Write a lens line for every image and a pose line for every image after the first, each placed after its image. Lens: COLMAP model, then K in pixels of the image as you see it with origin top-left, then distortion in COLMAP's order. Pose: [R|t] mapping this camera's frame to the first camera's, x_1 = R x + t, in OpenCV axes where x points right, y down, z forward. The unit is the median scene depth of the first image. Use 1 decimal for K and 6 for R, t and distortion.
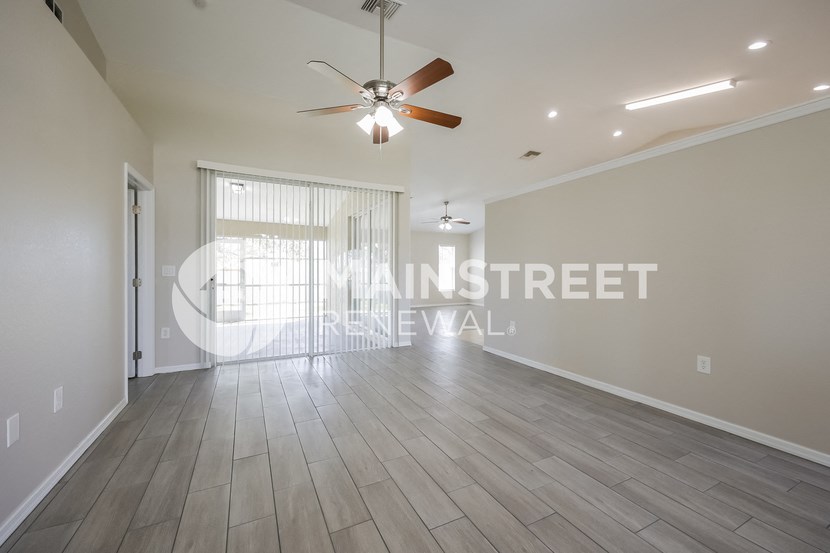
lens RADIAL K [[342.5, 0, 415.0], [0, 342.5, 274.9], [0, 0, 1]] dist [0.002527, 0.000062]
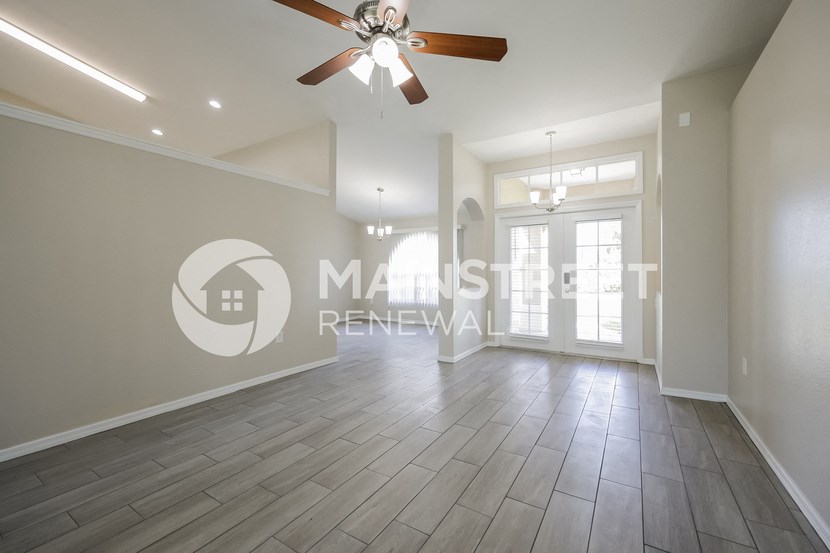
lens RADIAL K [[342.5, 0, 415.1], [0, 342.5, 275.7], [0, 0, 1]] dist [0.002527, 0.000062]
pose [[-0.521825, -0.003312, 0.853046, -0.669845], [0.014629, 0.999811, 0.012831, -0.016468], [-0.852927, 0.019175, -0.521678, 1.168284]]
